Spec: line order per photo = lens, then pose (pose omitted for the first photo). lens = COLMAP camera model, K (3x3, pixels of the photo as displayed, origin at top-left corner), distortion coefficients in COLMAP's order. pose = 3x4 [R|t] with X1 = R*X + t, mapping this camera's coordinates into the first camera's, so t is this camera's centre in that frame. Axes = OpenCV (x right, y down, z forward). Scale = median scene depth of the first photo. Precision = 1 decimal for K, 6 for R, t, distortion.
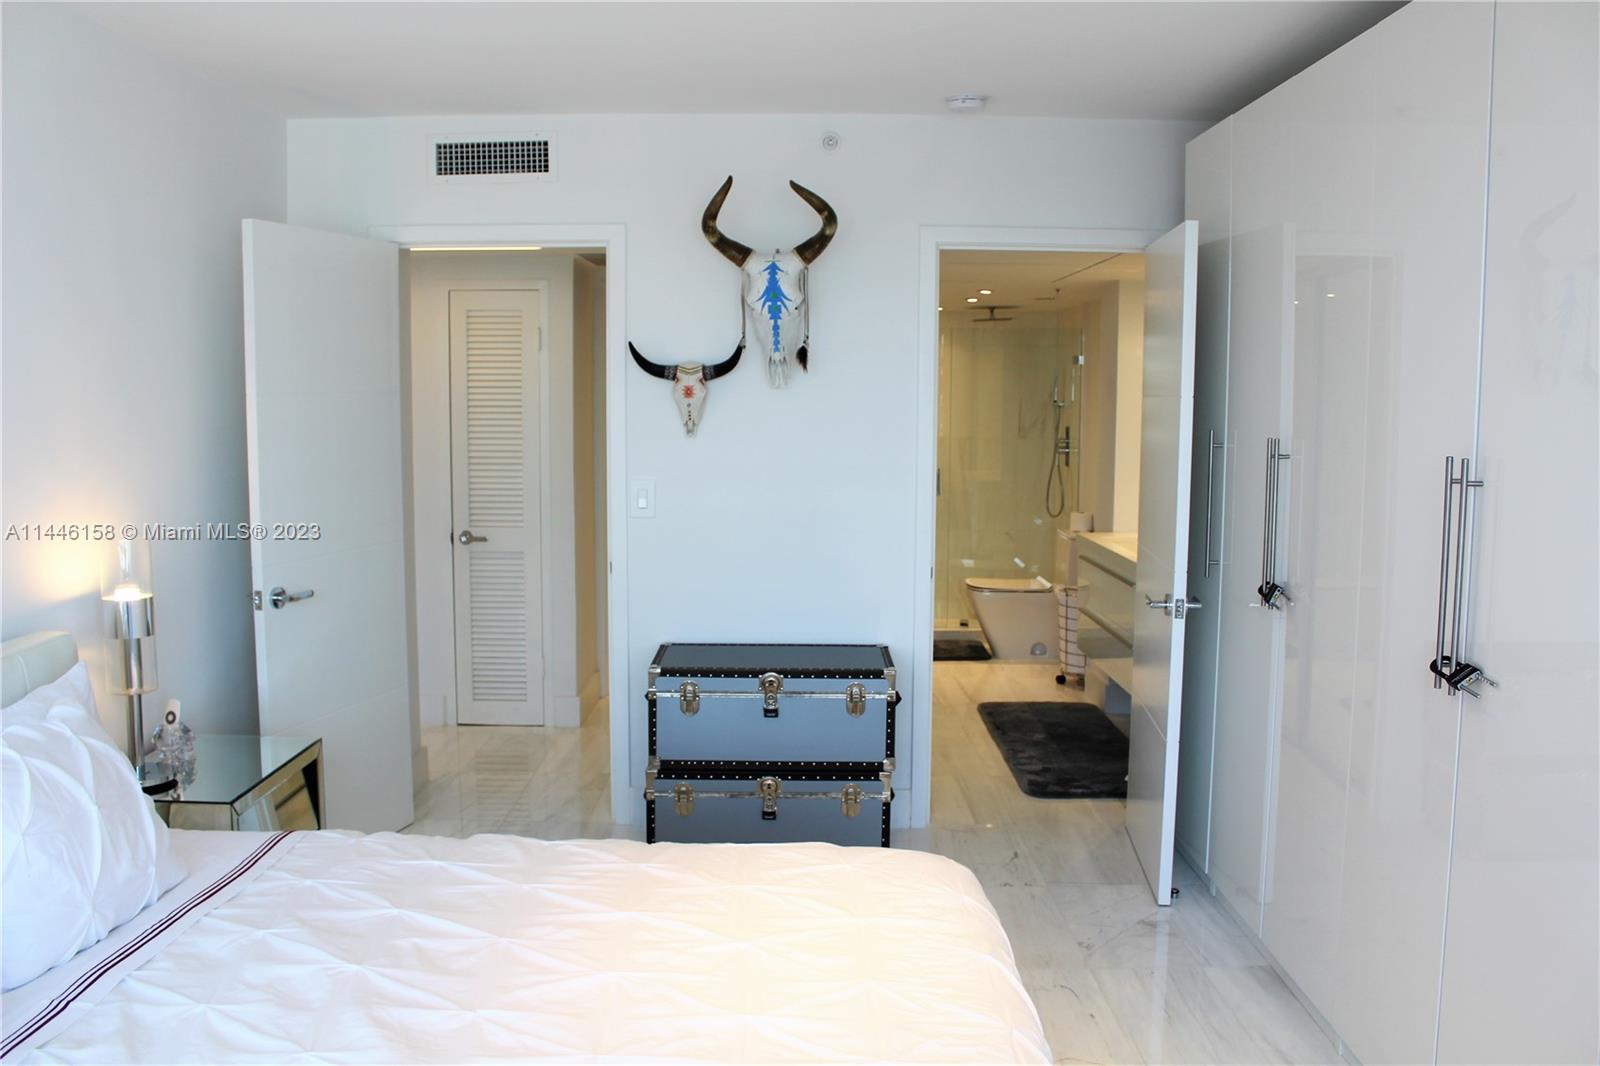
lens RADIAL K [[1339.0, 0, 800.0], [0, 1339.0, 533.0], [0, 0, 1]] dist [-0.161358, 0.133898]
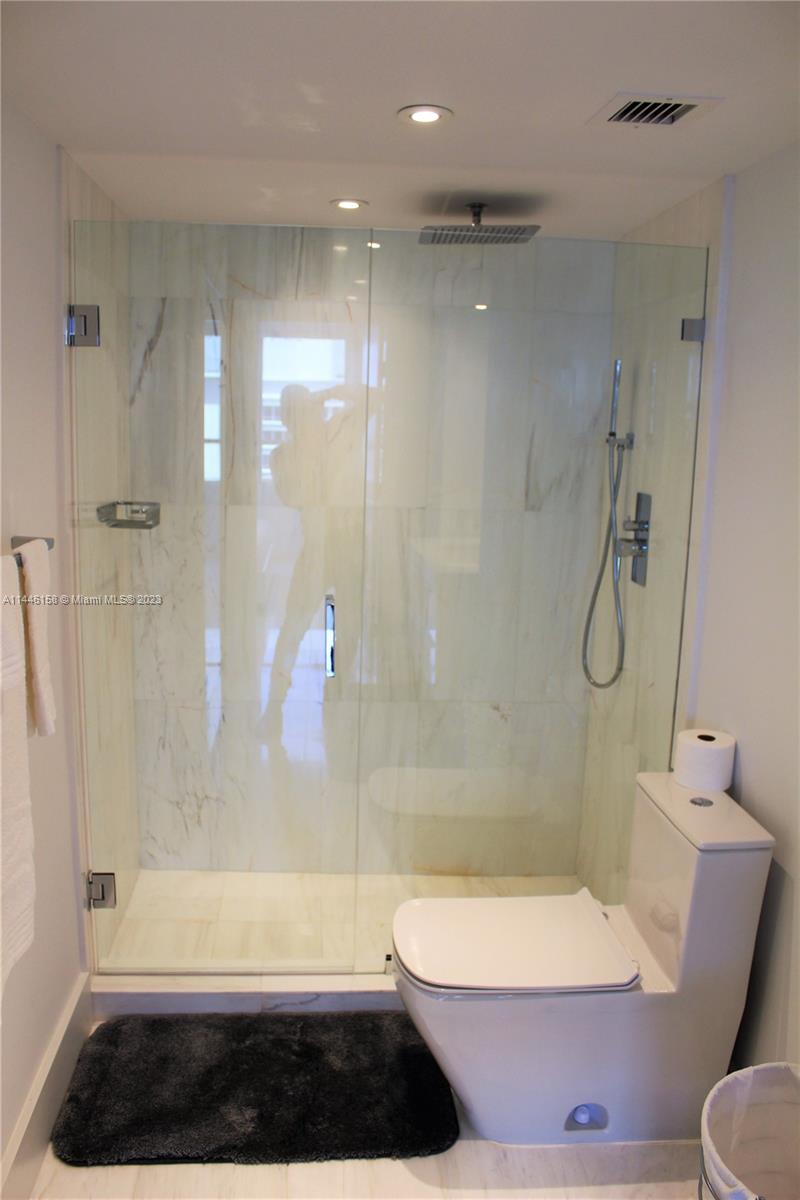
lens RADIAL K [[1004.3, 0, 400.0], [0, 1004.3, 600.0], [0, 0, 1]] dist [-0.161358, 0.133898]
pose [[0.996166, 0.008762, 0.087038, 0.180486], [-0.015115, 0.997247, 0.072596, -0.129562], [-0.086162, -0.073633, 0.993556, 1.305786]]
